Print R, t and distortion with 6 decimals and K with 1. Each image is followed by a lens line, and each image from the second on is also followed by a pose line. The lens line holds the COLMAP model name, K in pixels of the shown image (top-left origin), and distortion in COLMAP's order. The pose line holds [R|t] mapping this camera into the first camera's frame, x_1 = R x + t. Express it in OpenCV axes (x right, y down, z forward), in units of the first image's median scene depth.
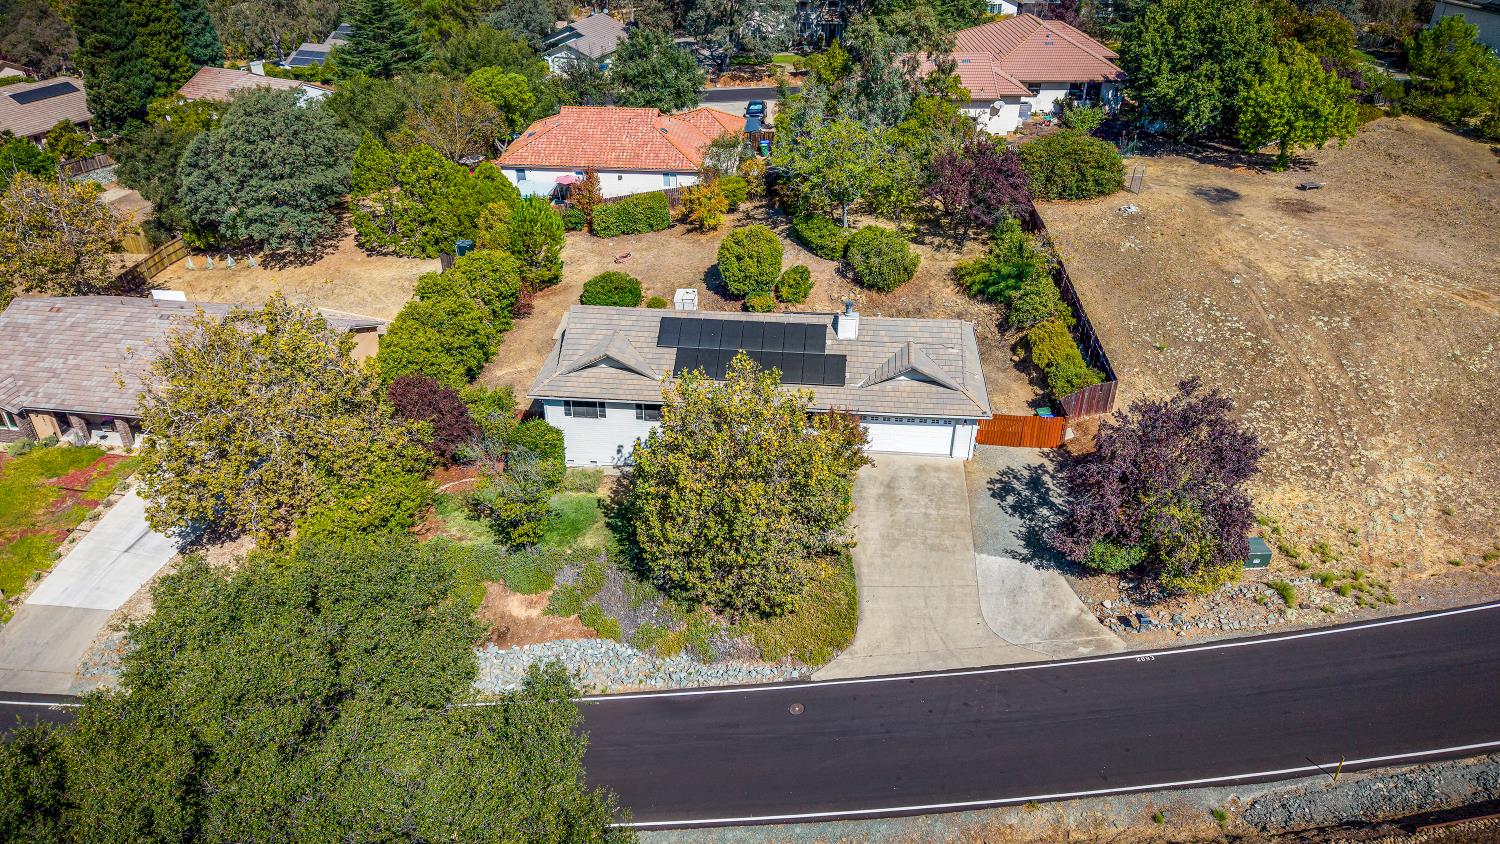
lens RADIAL K [[1052.1, 0, 747.6], [0, 1052.1, 423.5], [0, 0, 1]] dist [0.023627, -0.034012]
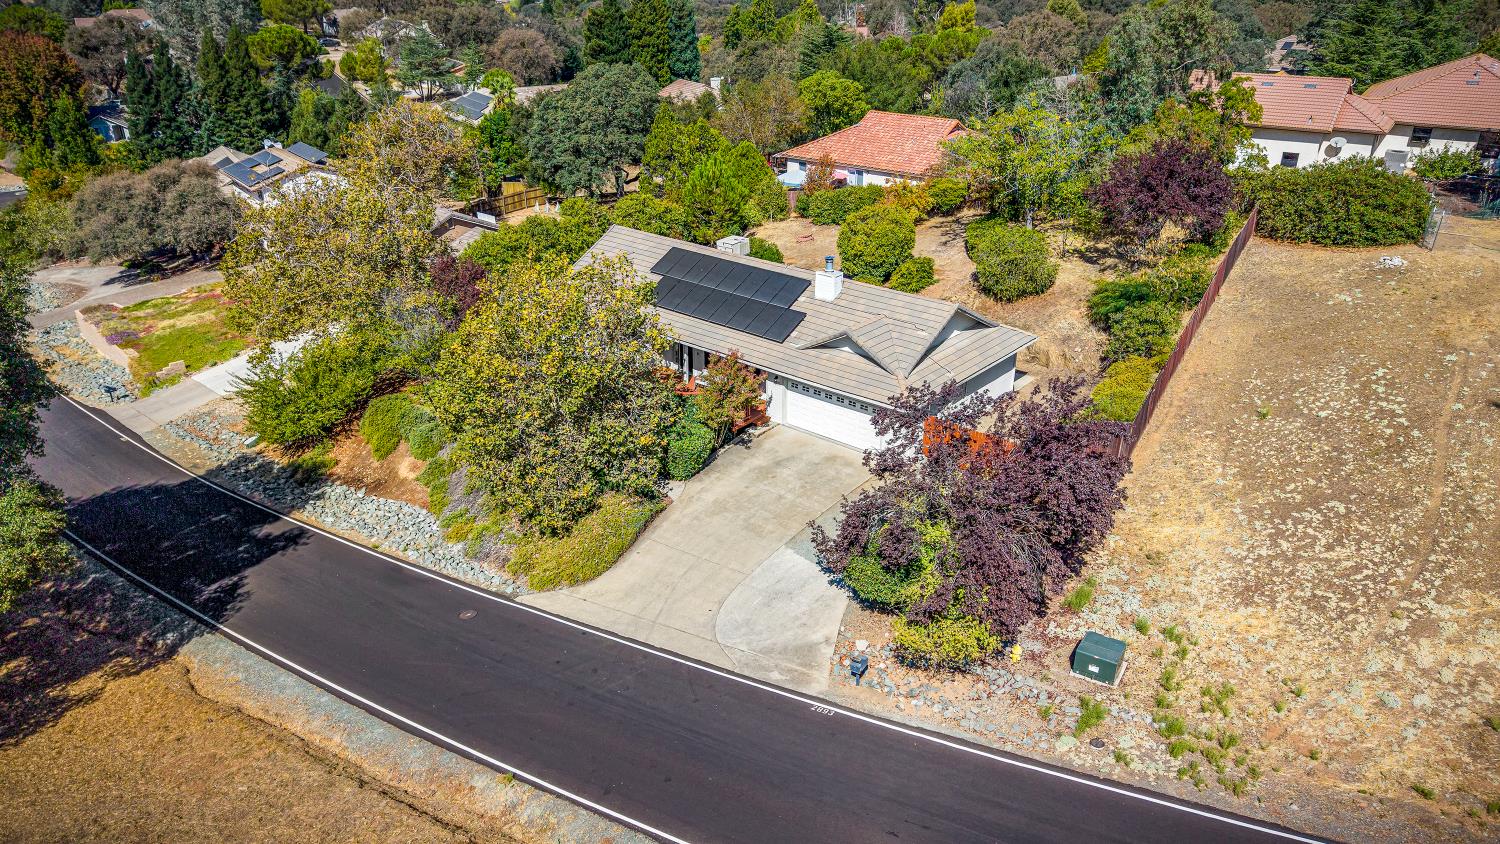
lens RADIAL K [[1052.1, 0, 741.5], [0, 1052.1, 409.3], [0, 0, 1]] dist [0.023627, -0.034012]
pose [[0.814630, 0.231834, -0.531631, 0.543093], [-0.290643, 0.956413, -0.028286, 0.050976], [0.501901, 0.177558, 0.846504, 0.266316]]
